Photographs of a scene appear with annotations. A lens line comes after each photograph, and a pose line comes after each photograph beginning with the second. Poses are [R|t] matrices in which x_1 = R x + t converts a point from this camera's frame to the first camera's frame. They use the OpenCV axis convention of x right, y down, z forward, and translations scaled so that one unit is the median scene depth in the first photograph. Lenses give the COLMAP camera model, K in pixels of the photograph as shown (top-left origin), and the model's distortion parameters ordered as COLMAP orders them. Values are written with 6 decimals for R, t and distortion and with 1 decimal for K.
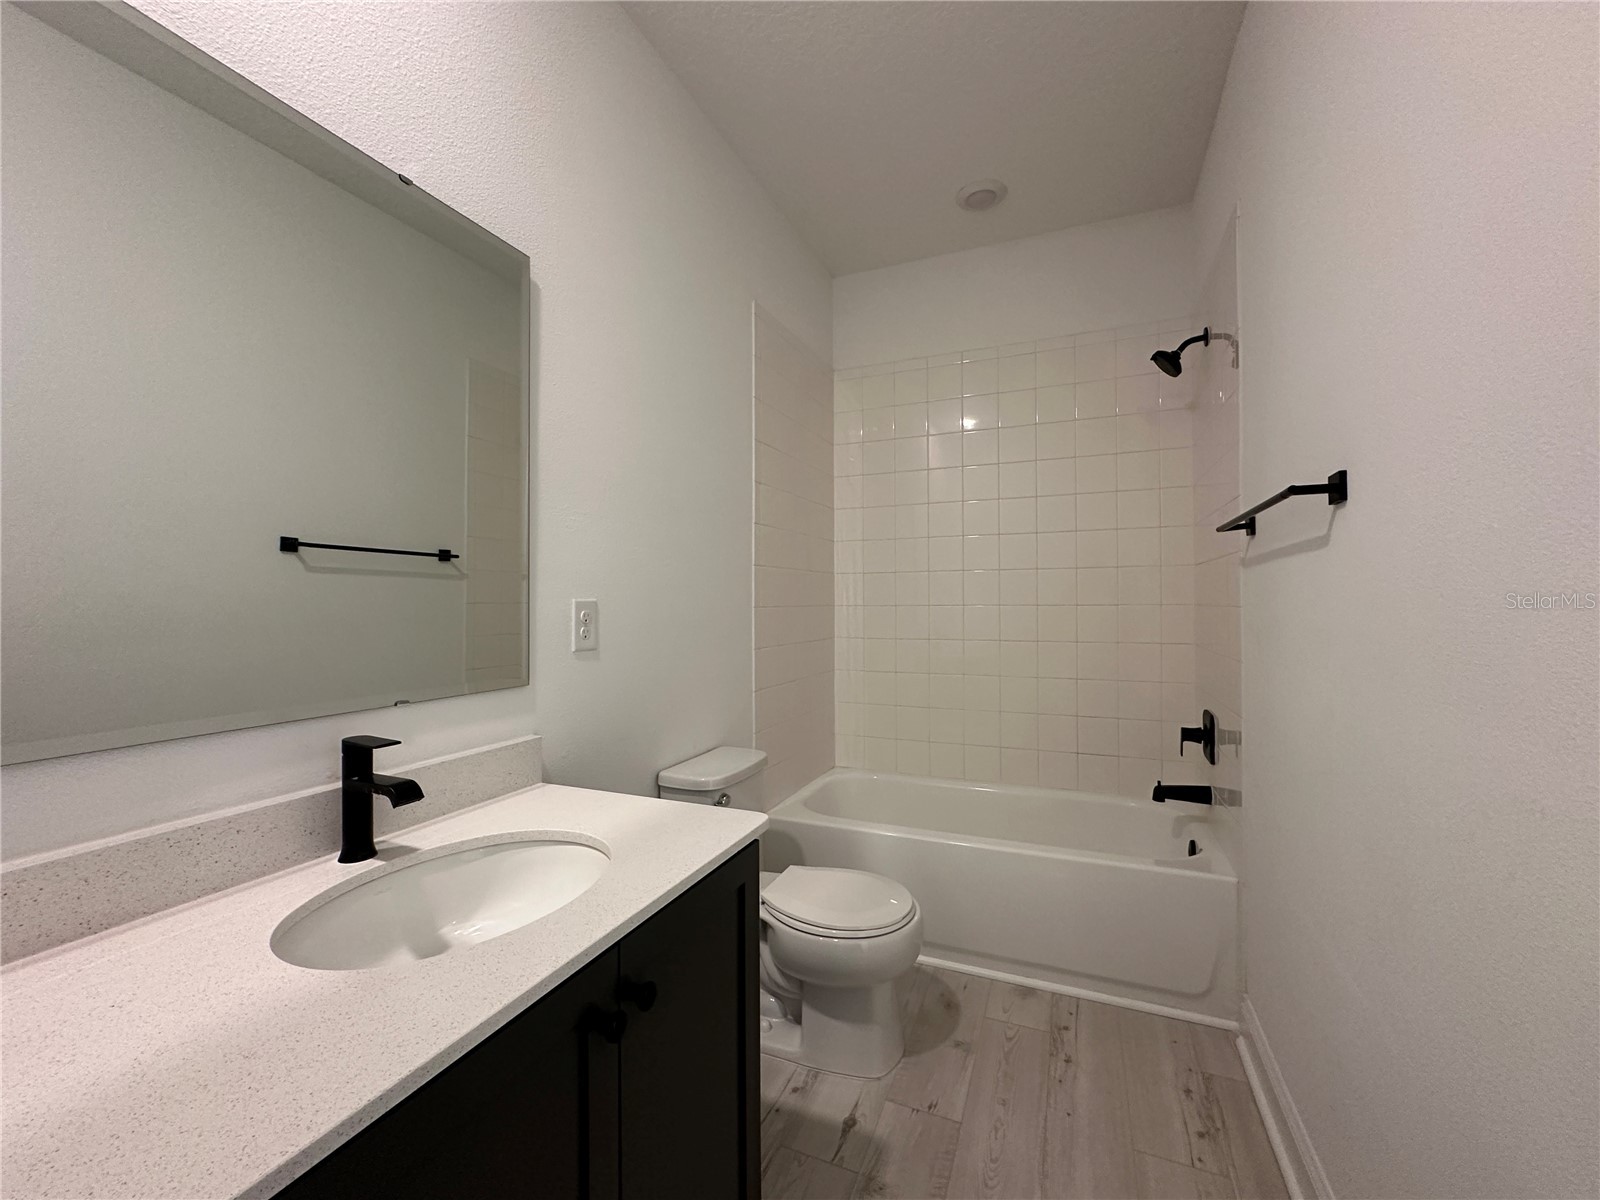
lens RADIAL K [[639.6, 0, 800.0], [0, 639.6, 600.0], [0, 0, 1]] dist [-0.005429, 0.000665]
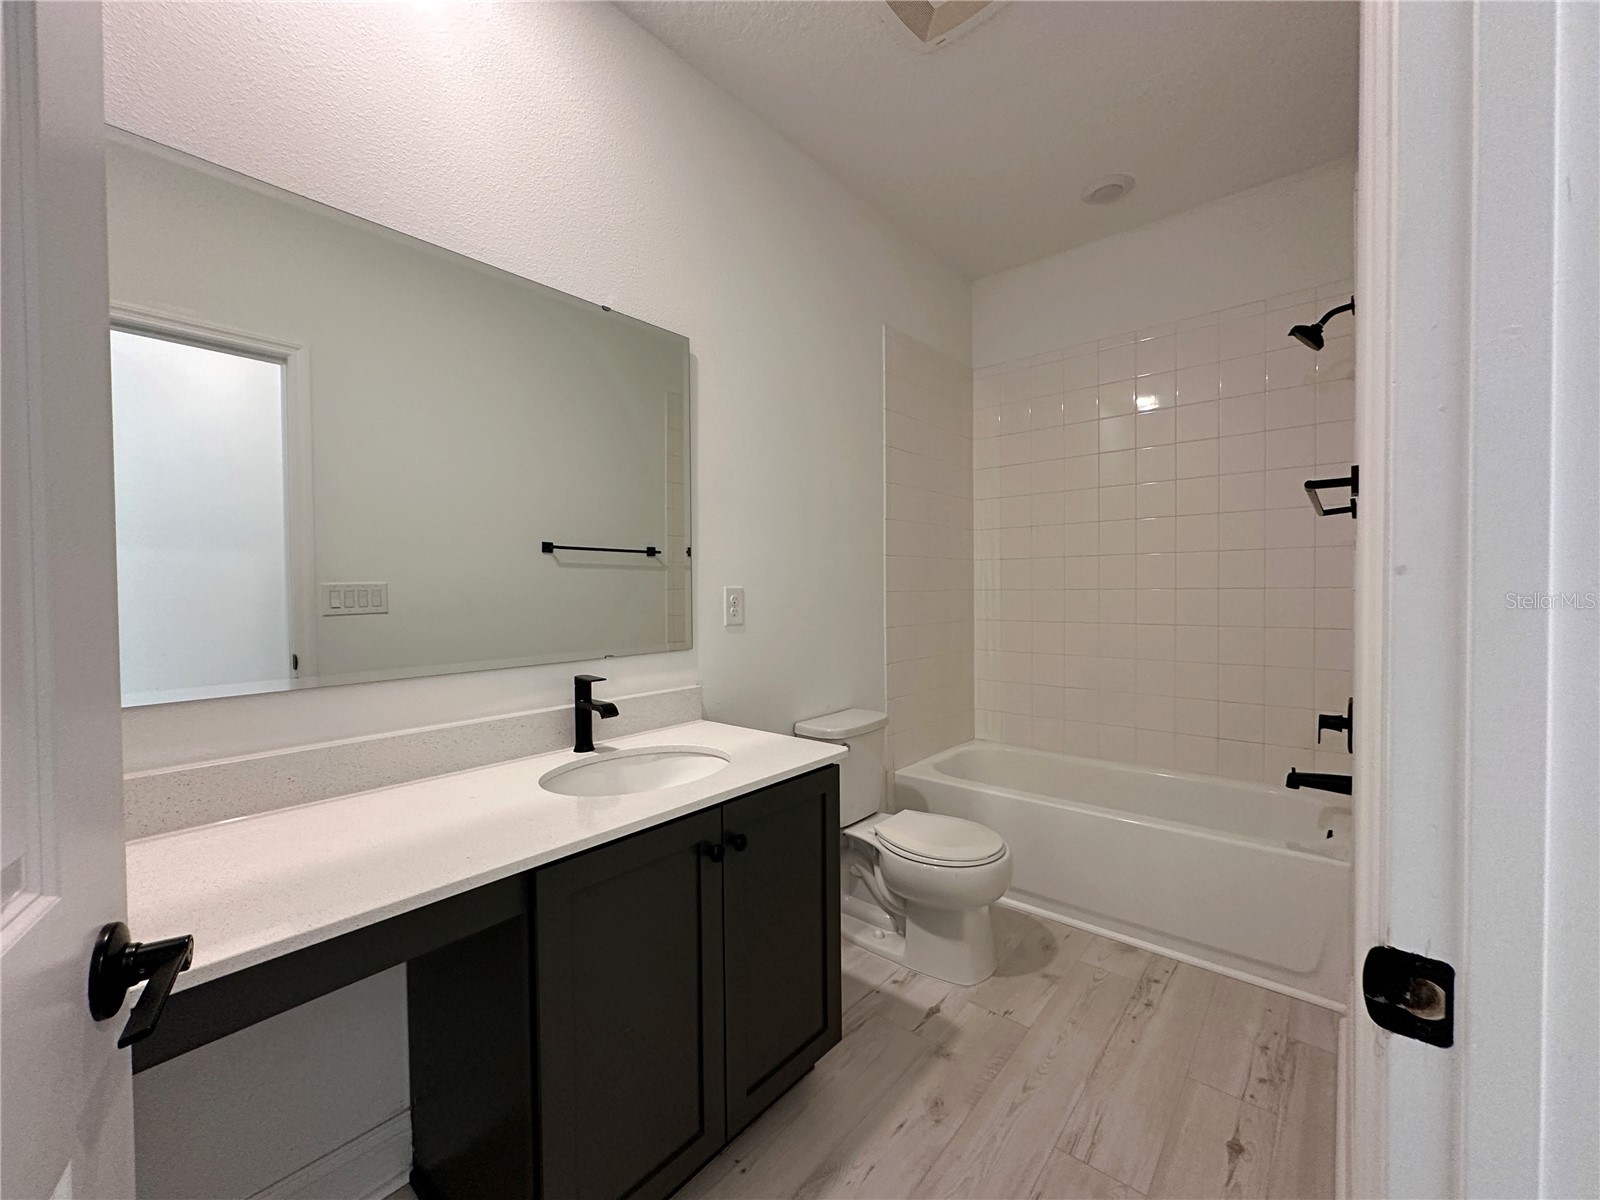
lens RADIAL K [[639.6, 0, 800.0], [0, 639.6, 600.0], [0, 0, 1]] dist [-0.005429, 0.000665]
pose [[0.954465, 0.000549, -0.298321, 0.176174], [0.007106, 0.999673, 0.024576, -0.005094], [0.298237, -0.025577, 0.954149, -0.209298]]
